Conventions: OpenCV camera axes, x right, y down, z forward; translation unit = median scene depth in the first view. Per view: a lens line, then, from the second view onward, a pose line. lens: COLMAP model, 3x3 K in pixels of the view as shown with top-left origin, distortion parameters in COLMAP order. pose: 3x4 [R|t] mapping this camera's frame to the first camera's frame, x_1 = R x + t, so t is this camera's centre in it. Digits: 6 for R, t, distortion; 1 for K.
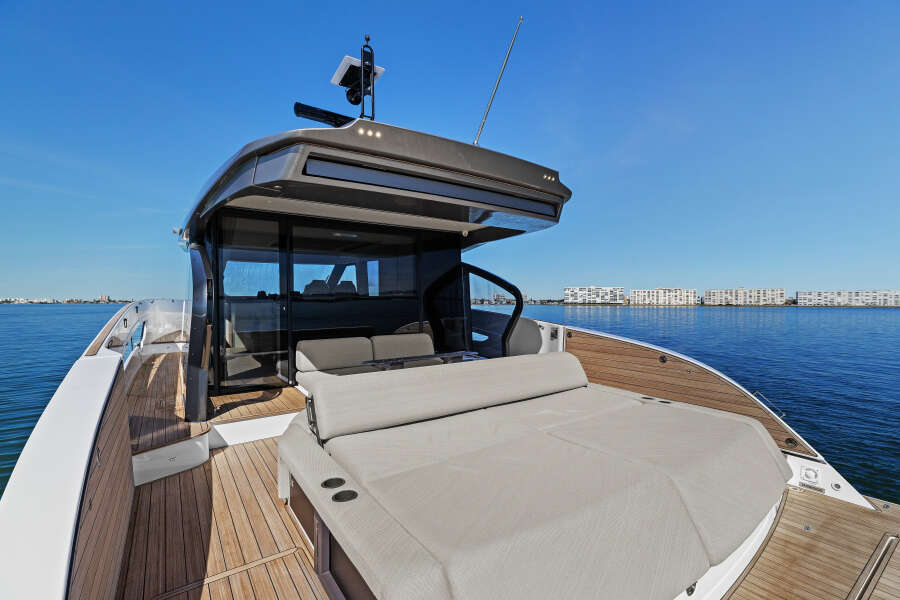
lens RADIAL K [[408.6, 0, 454.1], [0, 408.6, 302.2], [0, 0, 1]] dist [0.007097, -0.001774]
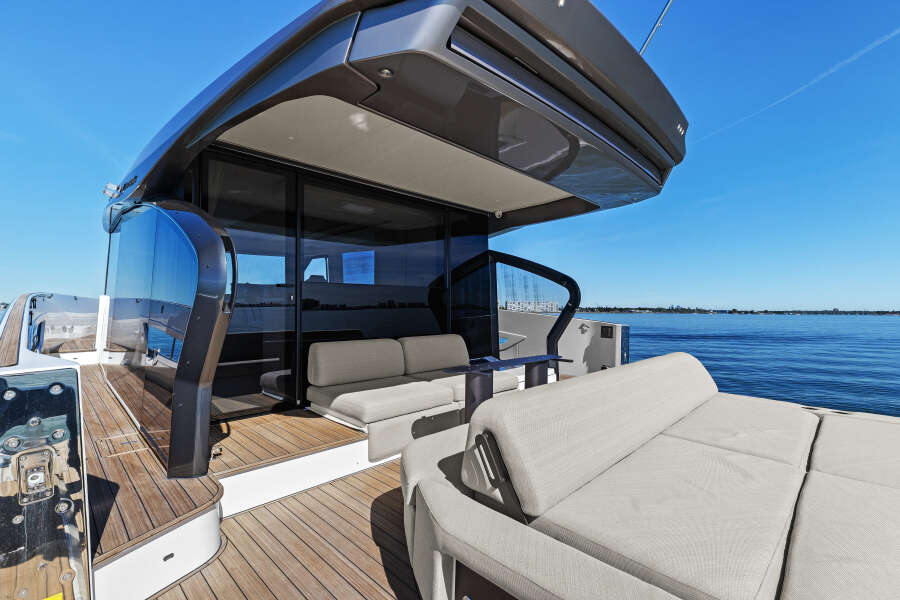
lens RADIAL K [[408.6, 0, 447.8], [0, 408.6, 301.8], [0, 0, 1]] dist [0.007097, -0.001774]
pose [[0.987382, 0.009202, 0.158091, -0.231371], [-0.006752, 0.999849, -0.016033, 0.027064], [-0.158215, 0.014763, 0.987294, 0.223795]]
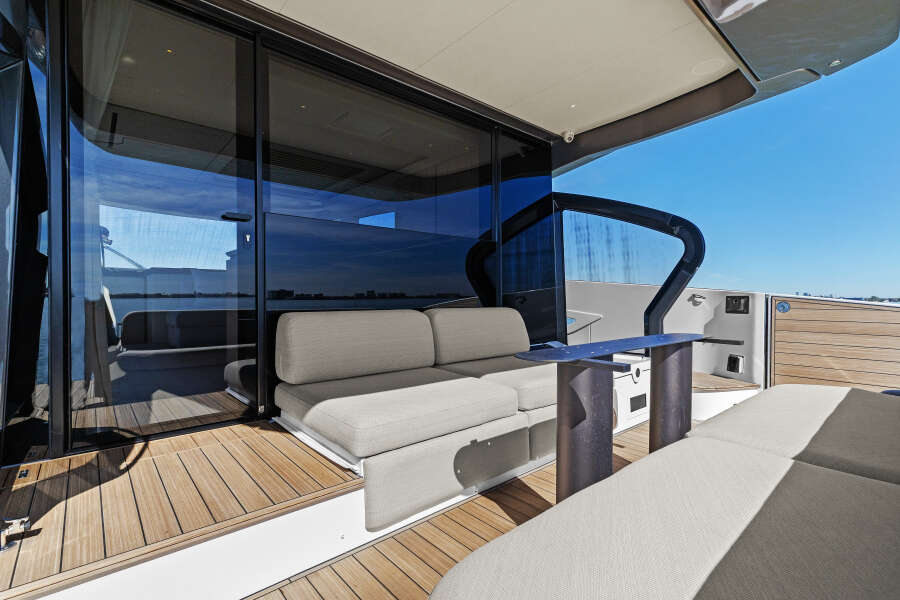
lens RADIAL K [[408.6, 0, 449.8], [0, 408.6, 299.6], [0, 0, 1]] dist [0.007097, -0.001774]
pose [[0.996766, 0.000965, 0.080350, -0.212039], [-0.000755, 0.999996, -0.002646, 0.072244], [-0.080352, 0.002577, 0.996763, 0.494952]]
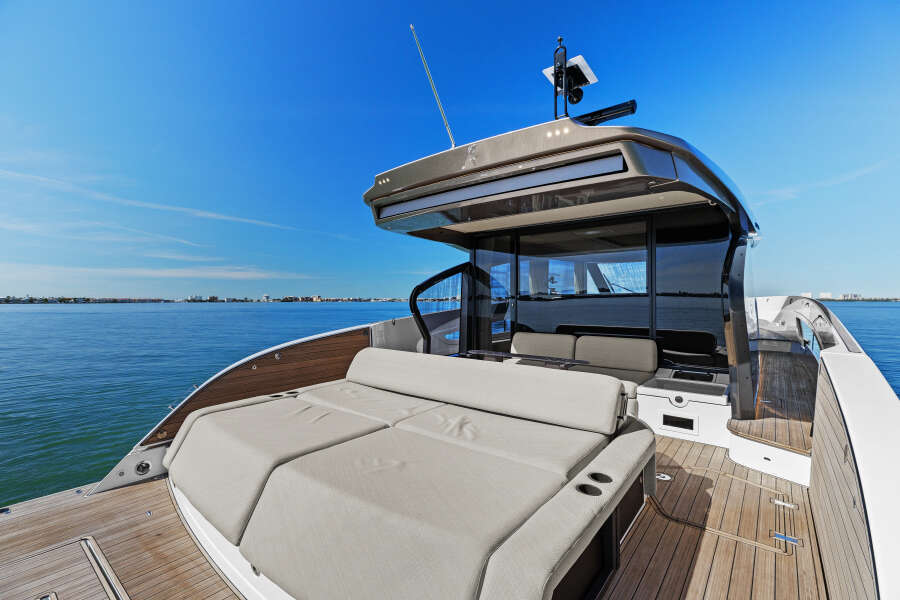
lens RADIAL K [[408.6, 0, 454.3], [0, 408.6, 295.1], [0, 0, 1]] dist [0.007097, -0.001774]
pose [[0.258772, -0.006485, -0.965917, 0.644382], [-0.005844, 0.999949, -0.008279, -0.002788], [0.965921, 0.007787, 0.258721, 0.454805]]
